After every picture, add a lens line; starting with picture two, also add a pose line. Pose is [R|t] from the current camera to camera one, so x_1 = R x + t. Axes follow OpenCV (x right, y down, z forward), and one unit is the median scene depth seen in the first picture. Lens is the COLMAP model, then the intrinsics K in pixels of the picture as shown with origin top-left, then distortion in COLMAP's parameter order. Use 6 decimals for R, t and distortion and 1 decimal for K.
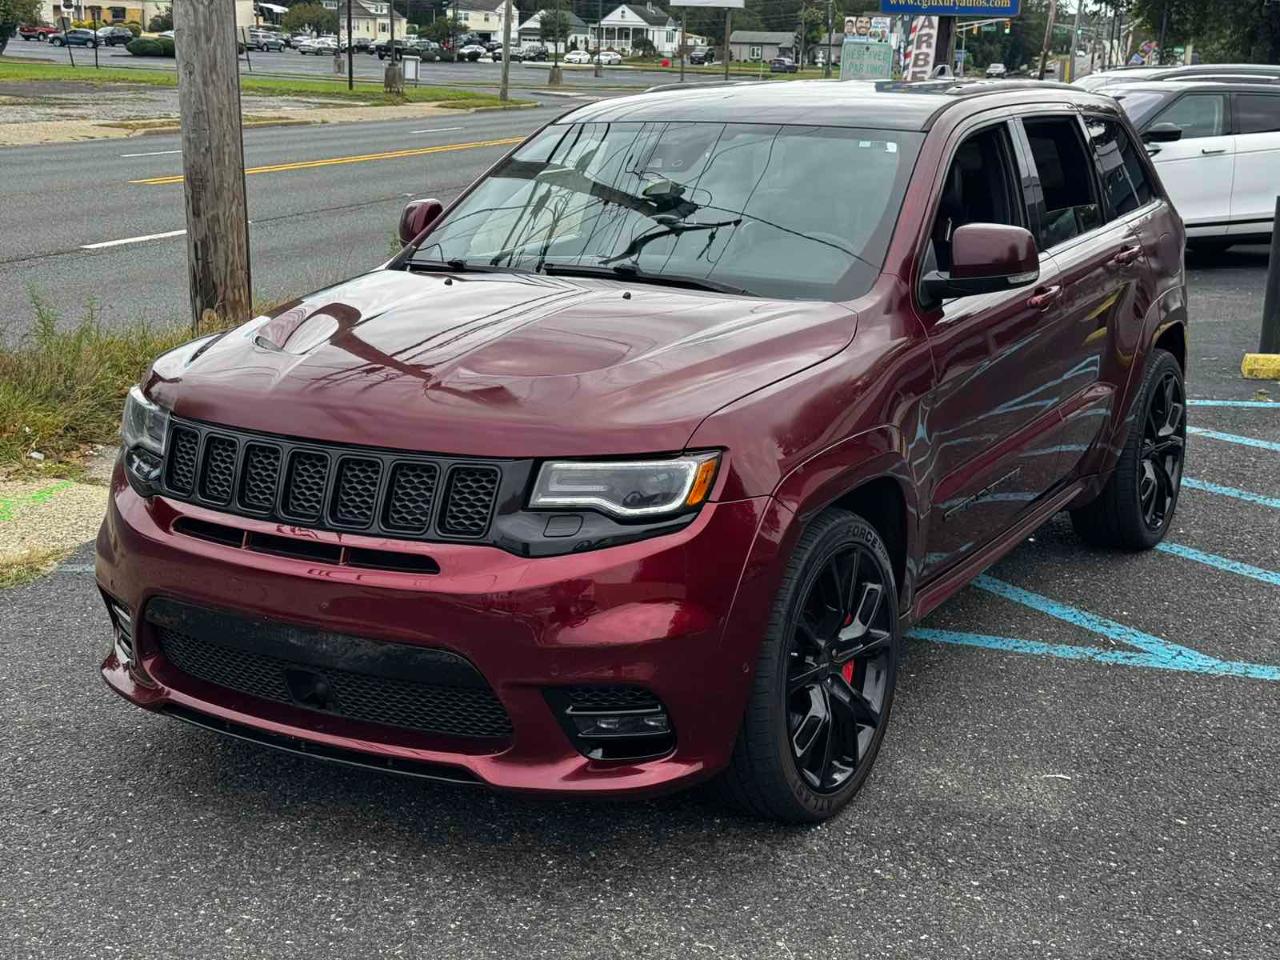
lens RADIAL K [[1800.3, 0, 647.6], [0, 1800.3, 482.2], [0, 0, 1]] dist [0.125371, 0.000000]
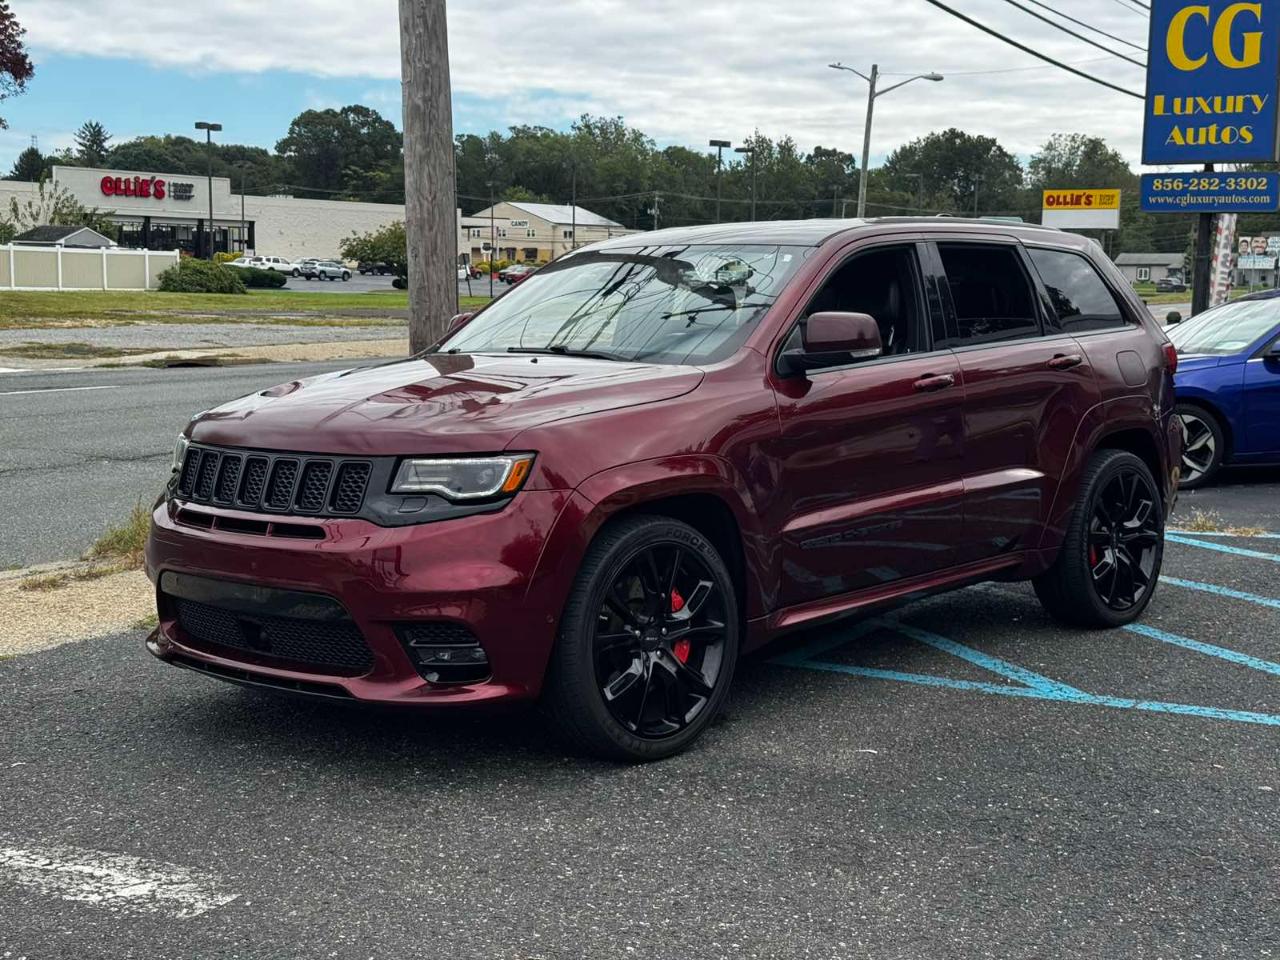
lens RADIAL K [[1800.3, 0, 644.9], [0, 1800.3, 473.6], [0, 0, 1]] dist [0.125371, 0.000000]
pose [[0.976581, 0.007575, -0.215018, 0.367345], [-0.034906, 0.991718, -0.123598, 0.143597], [0.212301, 0.128209, 0.968757, -0.249821]]
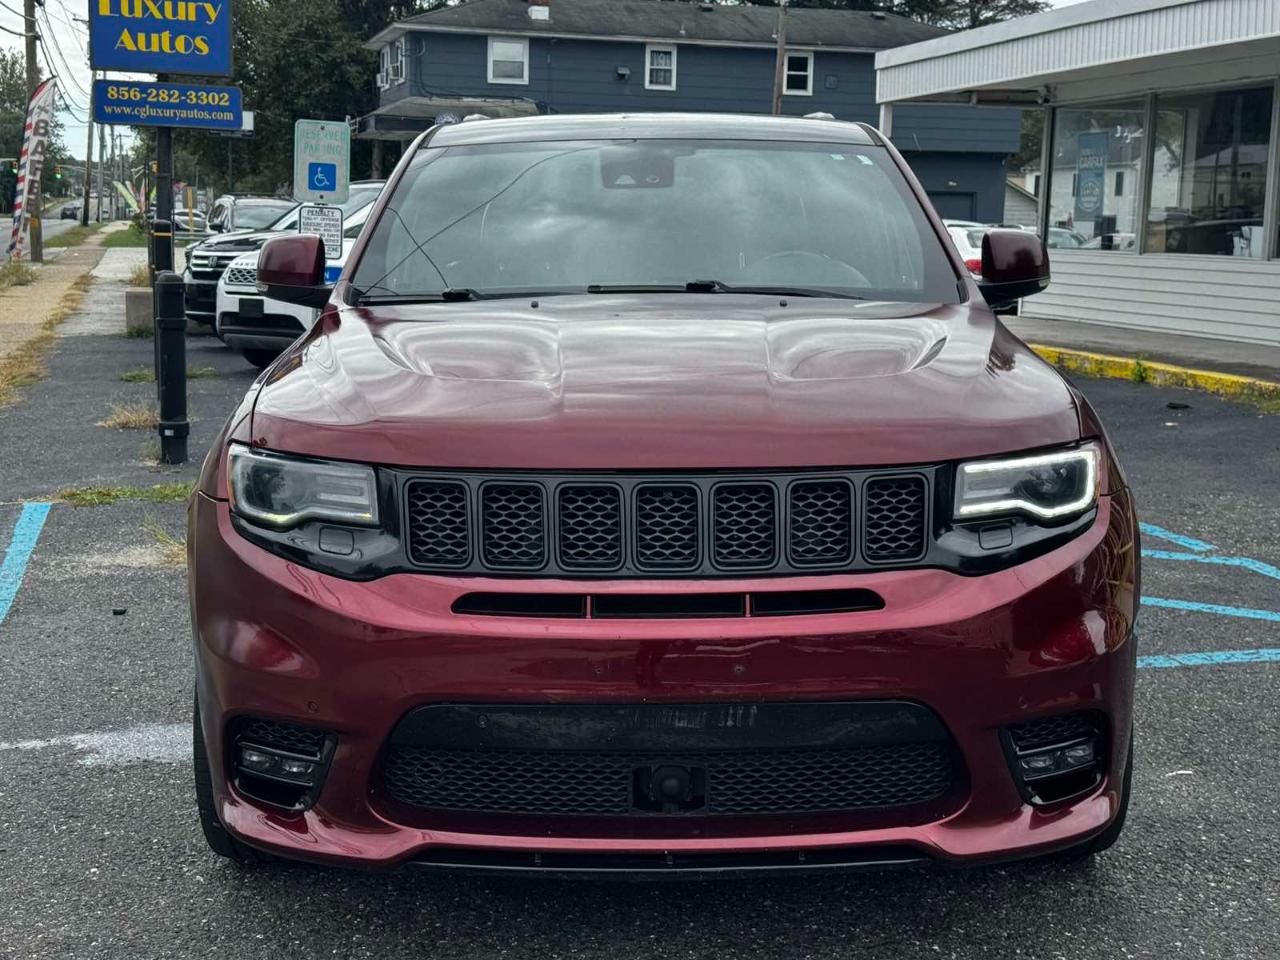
lens RADIAL K [[1800.3, 0, 635.5], [0, 1800.3, 472.3], [0, 0, 1]] dist [0.125371, 0.000000]
pose [[0.864342, -0.080977, 0.496341, -0.549244], [0.121201, 0.991402, -0.049316, 0.014019], [-0.488081, 0.102783, 0.866725, 0.293115]]
